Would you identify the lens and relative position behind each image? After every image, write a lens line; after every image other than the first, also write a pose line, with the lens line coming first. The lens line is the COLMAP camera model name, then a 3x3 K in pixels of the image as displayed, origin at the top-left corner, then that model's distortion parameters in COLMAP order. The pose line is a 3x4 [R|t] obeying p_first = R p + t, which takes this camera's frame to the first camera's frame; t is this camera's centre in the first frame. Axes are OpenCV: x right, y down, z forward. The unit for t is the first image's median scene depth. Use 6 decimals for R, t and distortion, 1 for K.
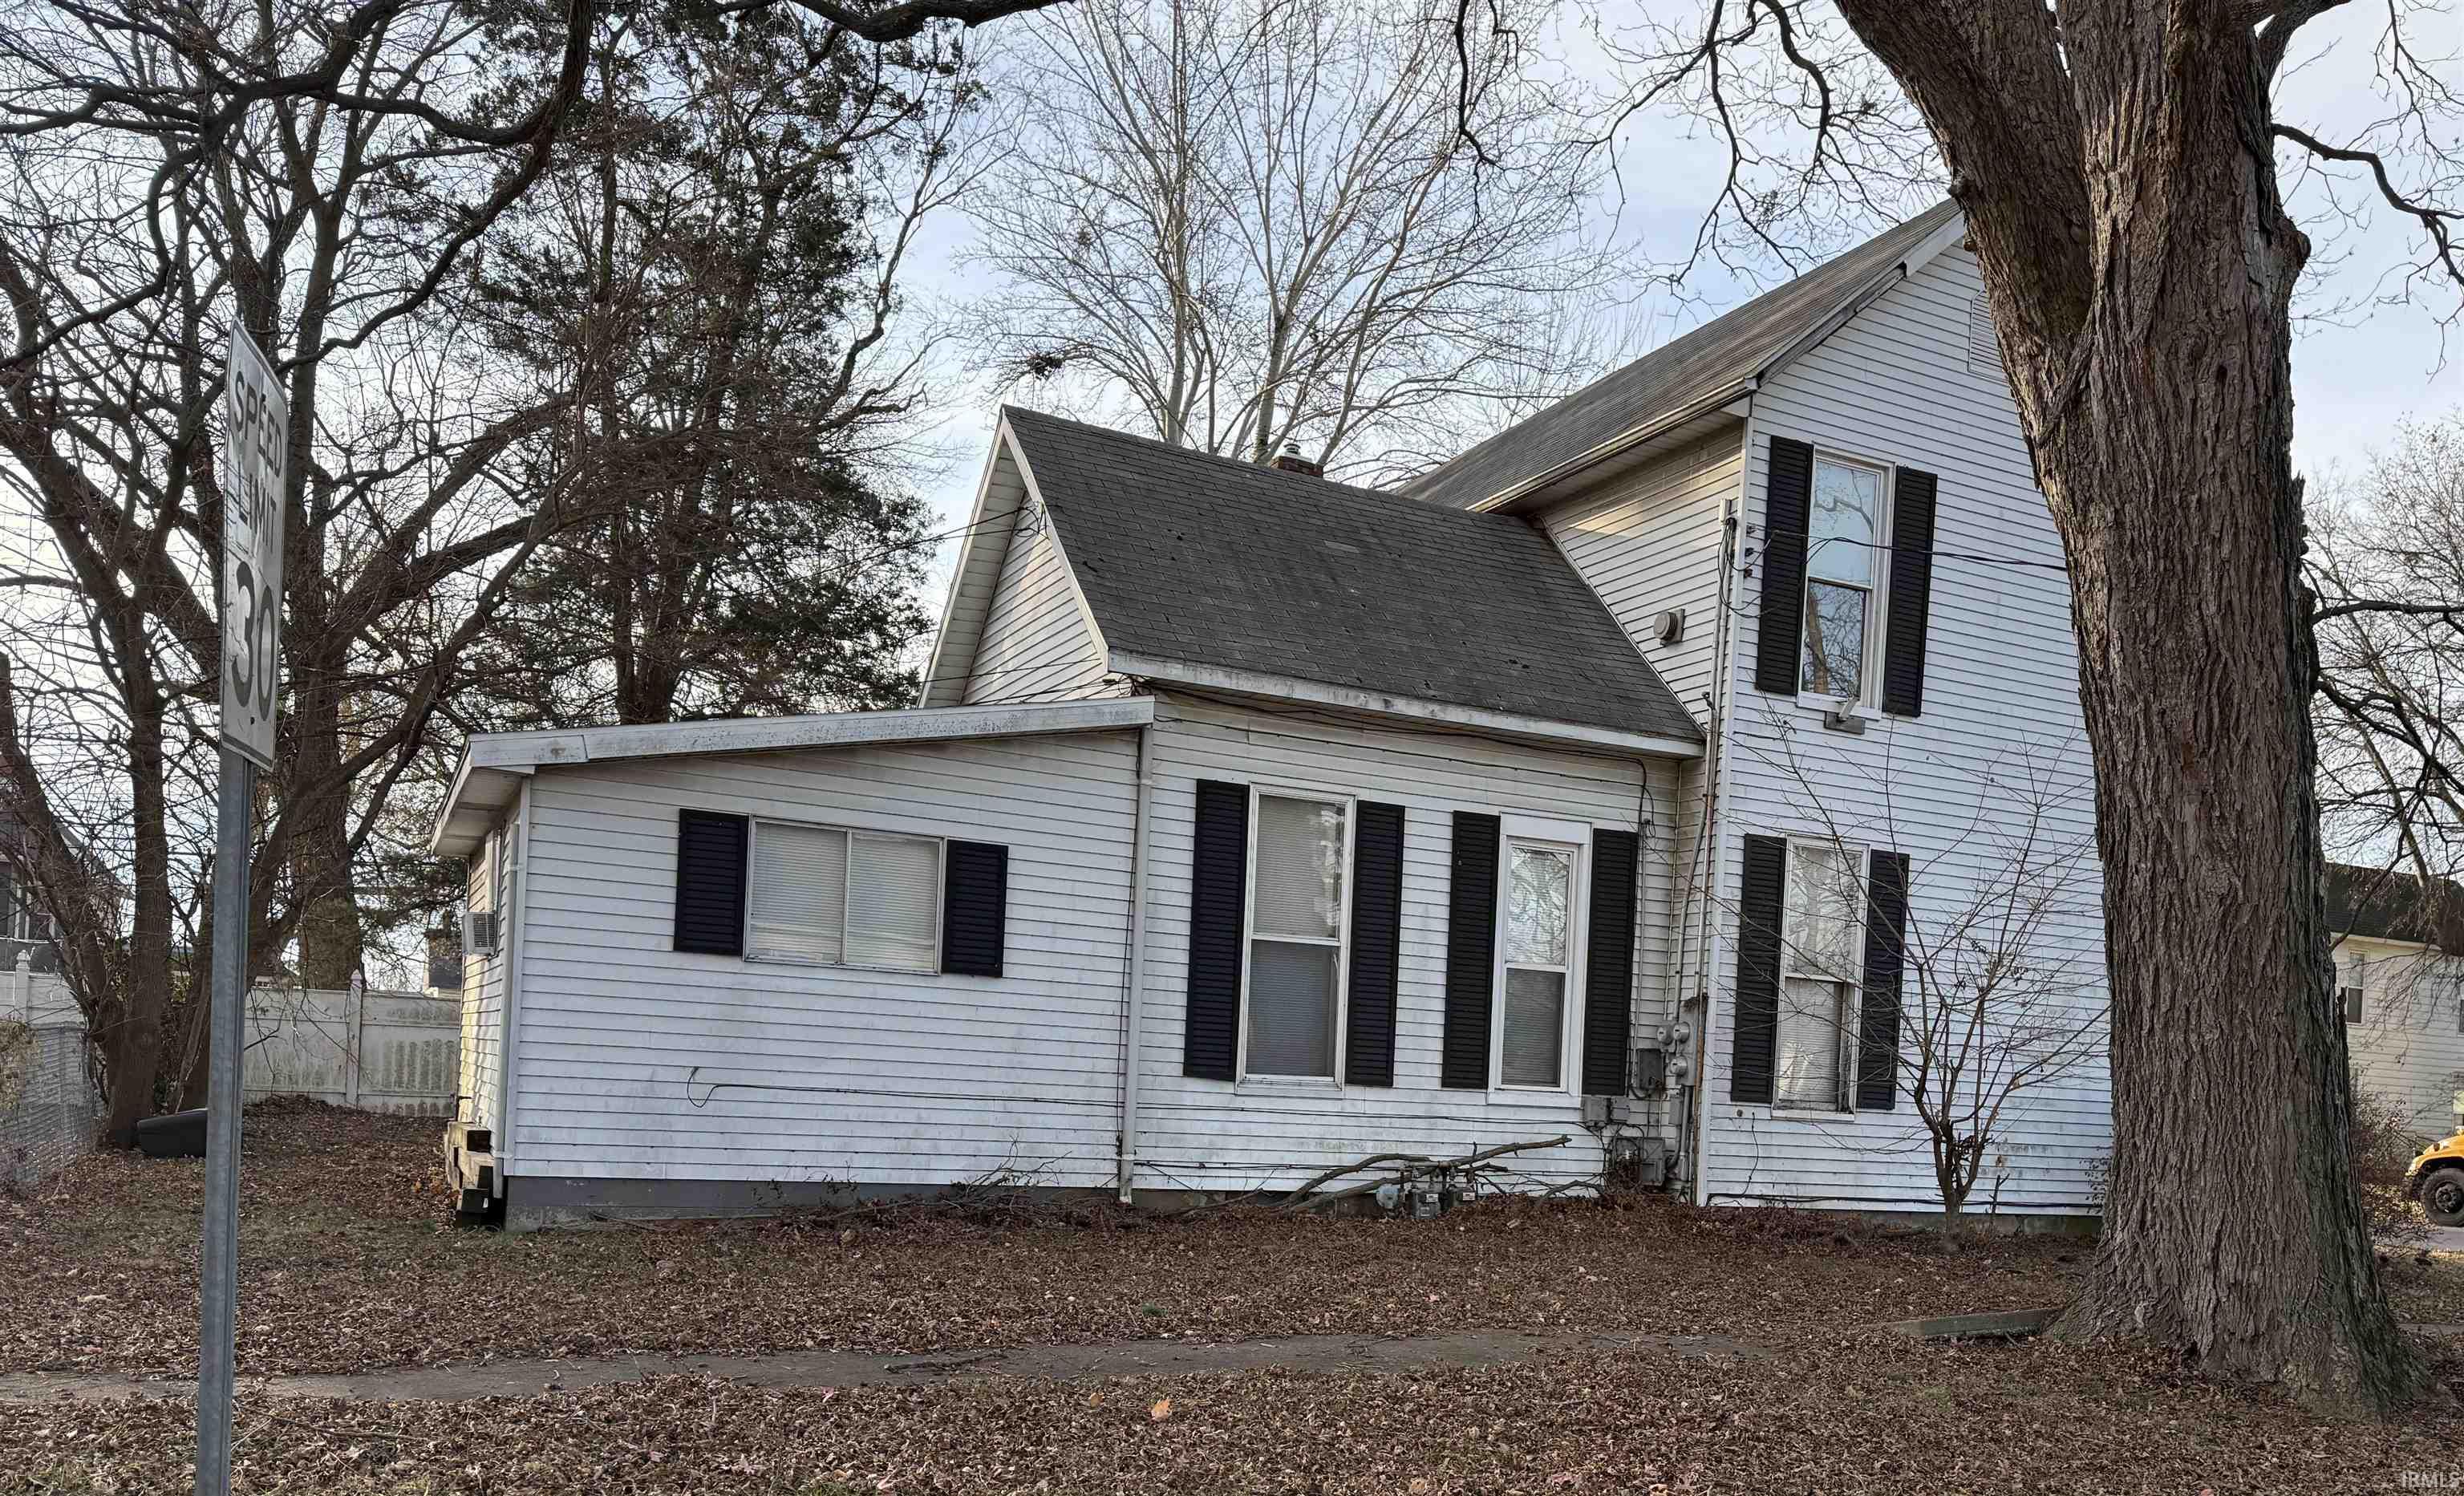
lens RADIAL K [[1794.1, 0, 1230.4], [0, 1794.1, 851.1], [0, 0, 1]] dist [0.000467, 0.000825]
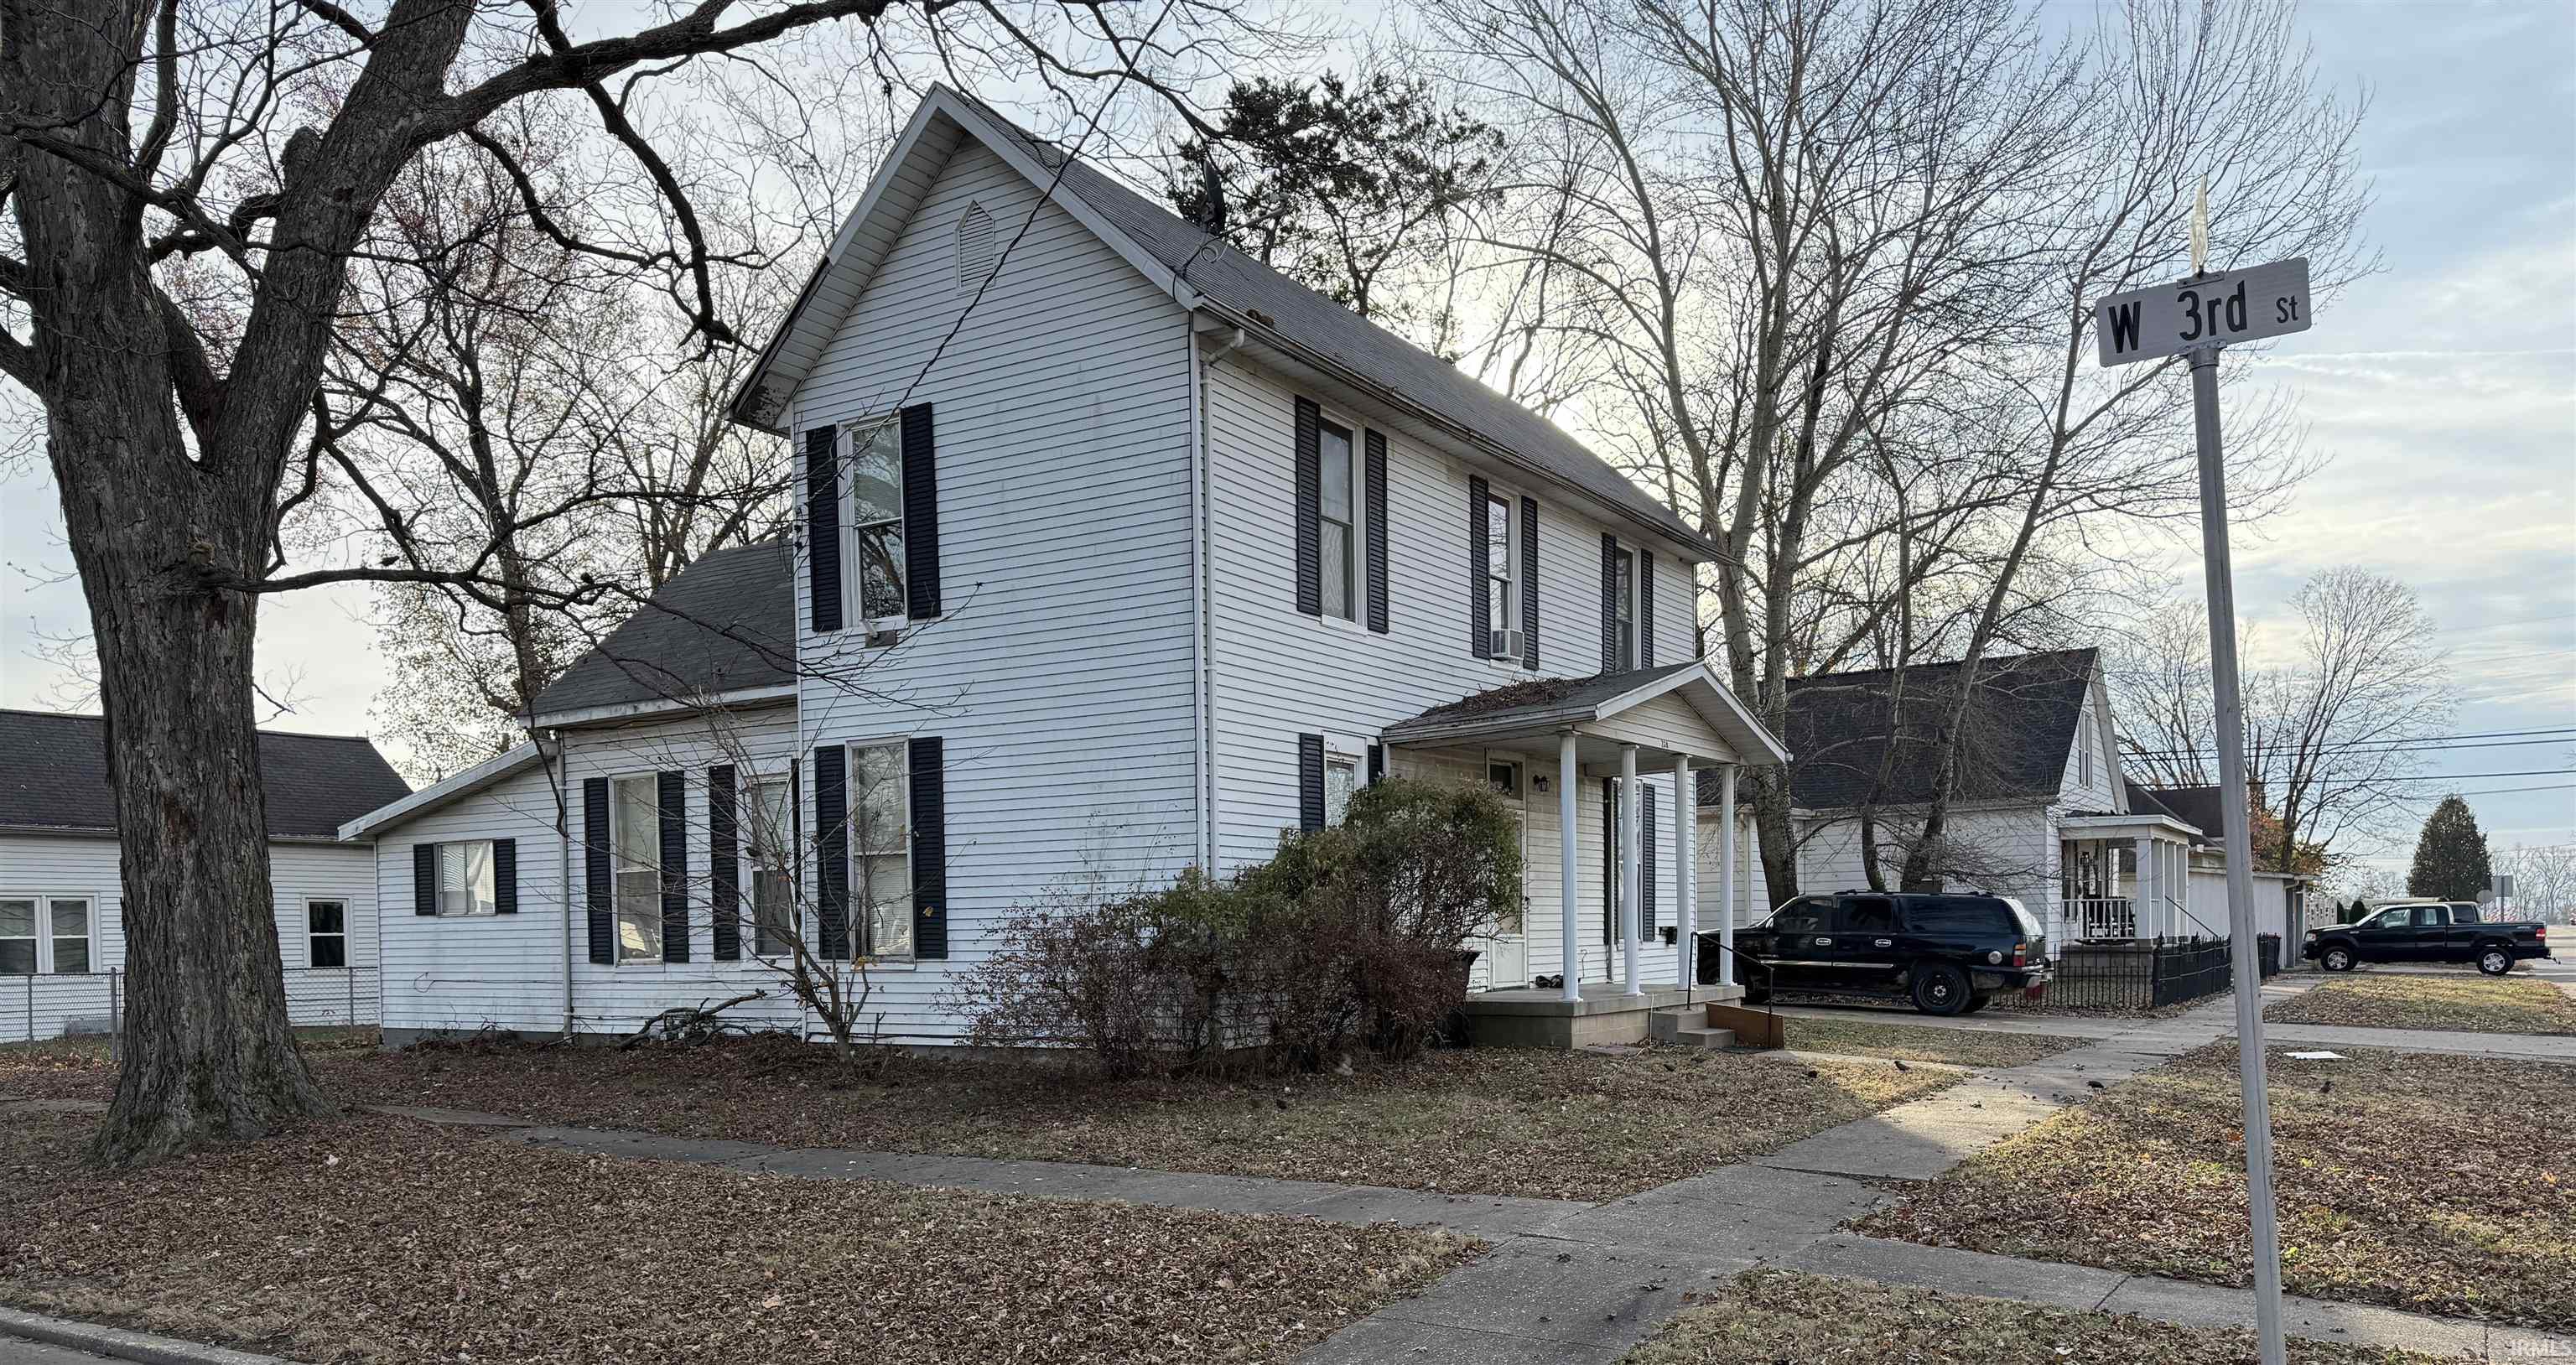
lens RADIAL K [[1854.1, 0, 1288.0], [0, 1854.1, 682.5], [0, 0, 1]] dist [-0.009719, -0.001909]
pose [[0.520808, -0.174929, -0.835559, 1.668560], [0.152242, 0.982122, -0.110720, 0.149928], [0.839989, -0.069543, 0.538129, 0.613476]]
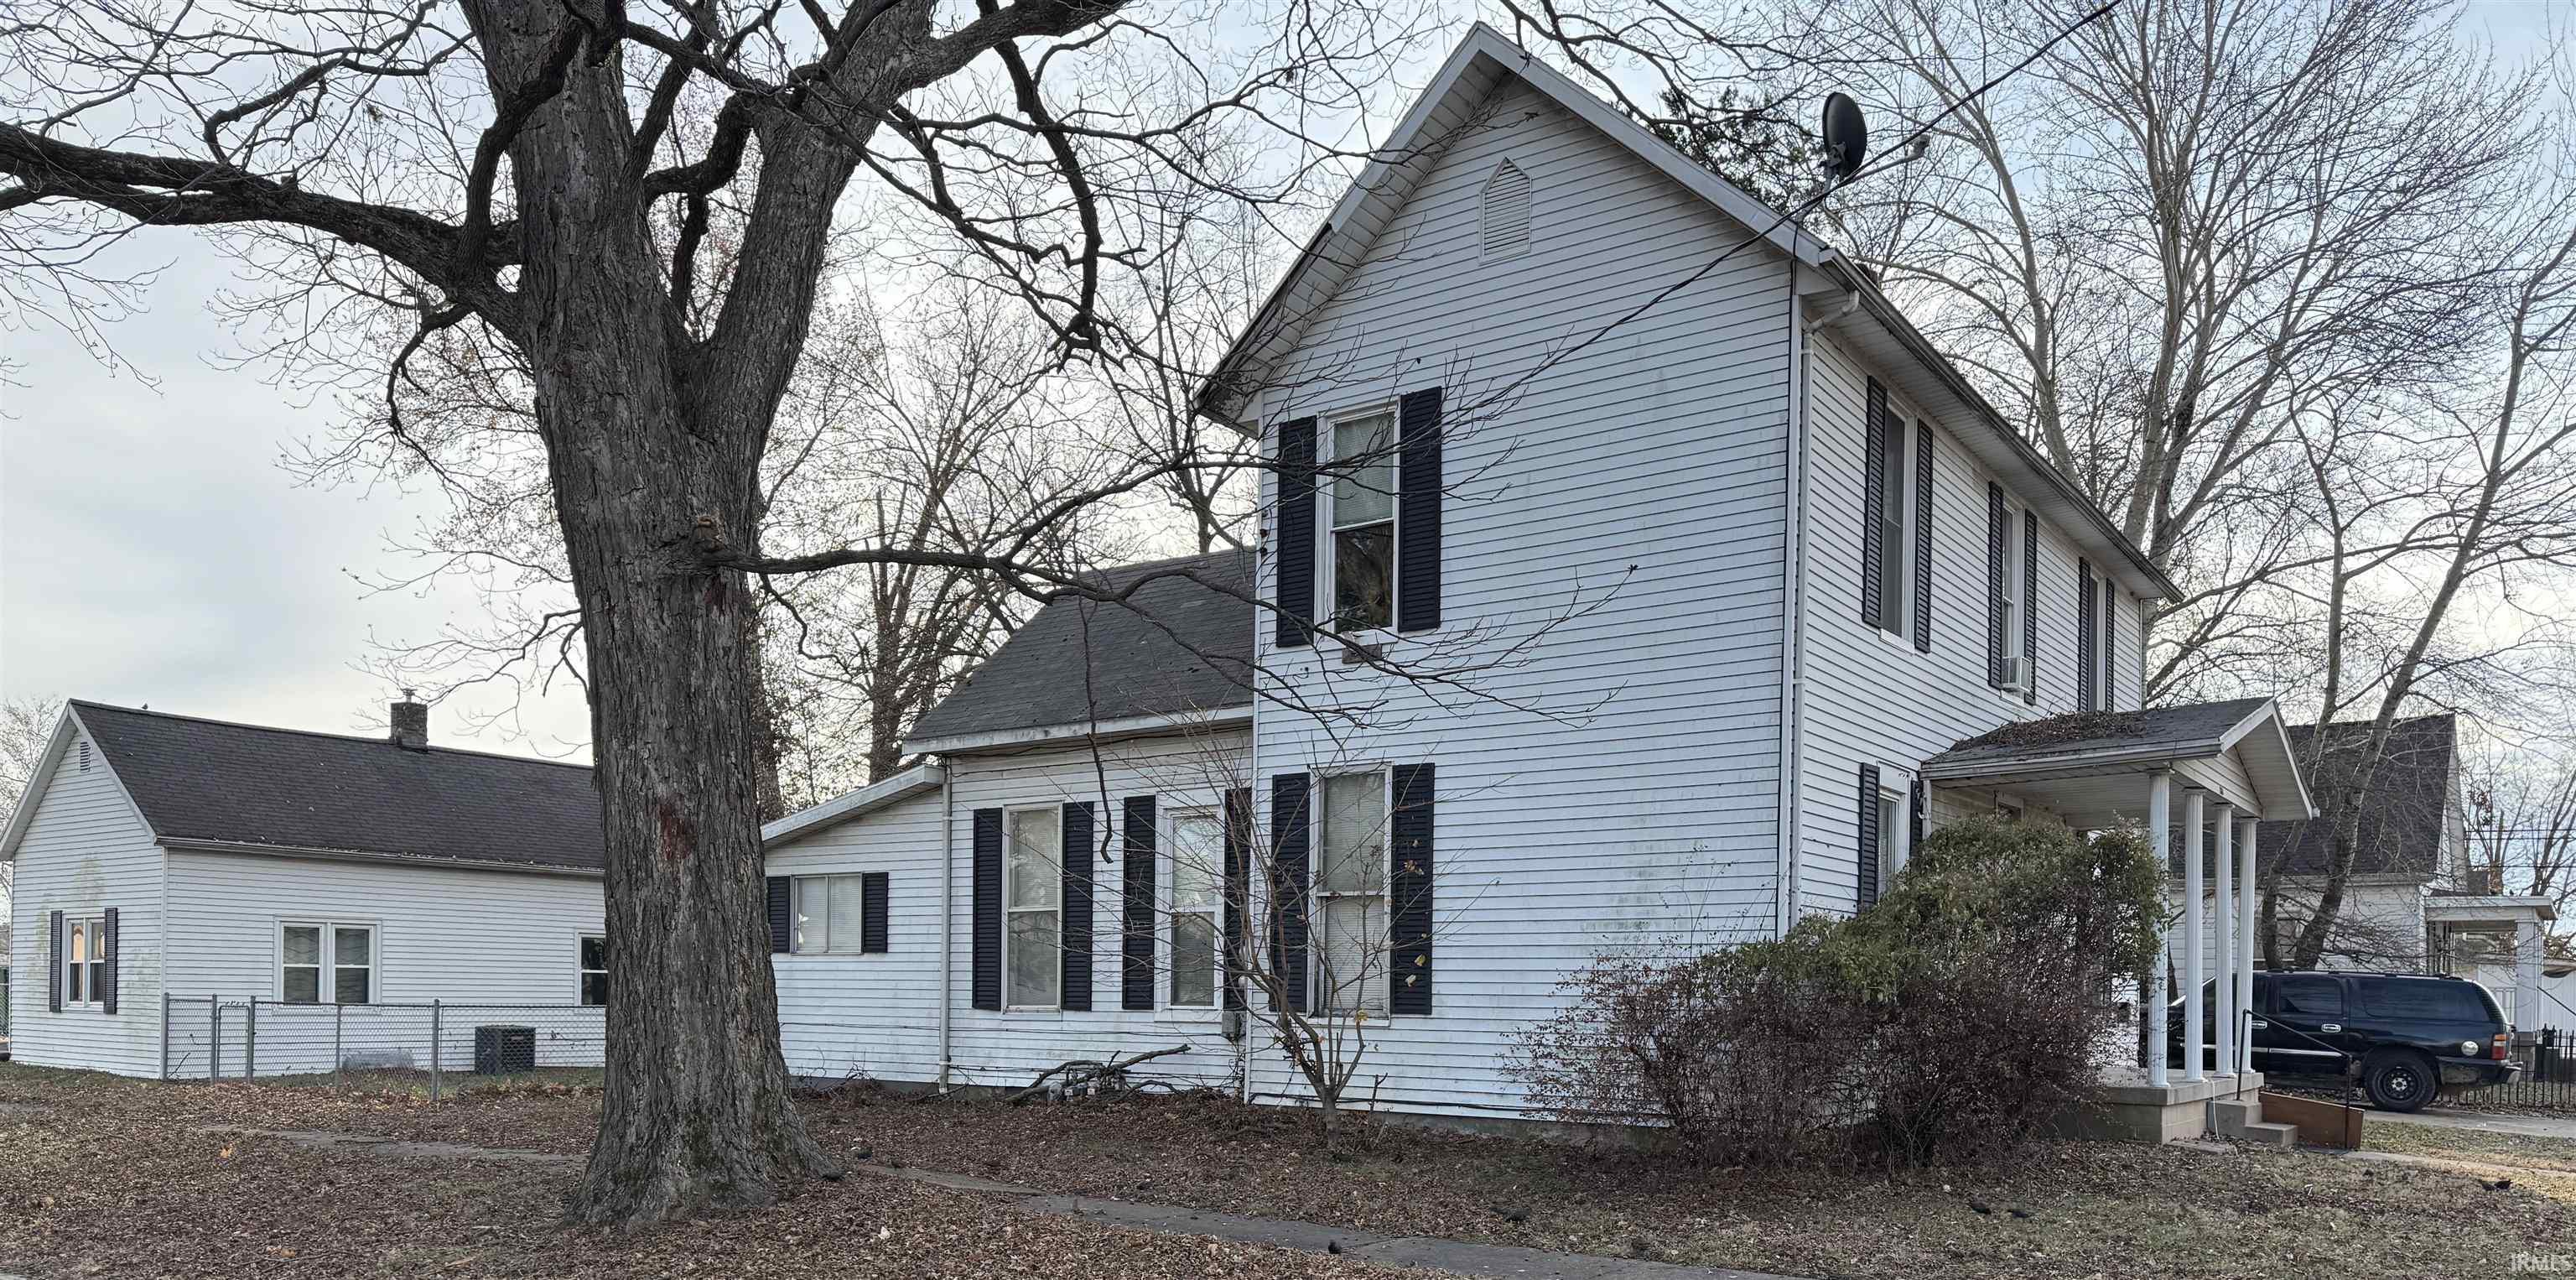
lens RADIAL K [[1821.8, 0, 1294.0], [0, 1821.8, 698.1], [0, 0, 1]] dist [0.001157, -0.002268]
pose [[0.469743, -0.189095, -0.862313, 1.394284], [0.124934, 0.981199, -0.147107, 0.122071], [0.873918, -0.038629, 0.484536, 0.481332]]
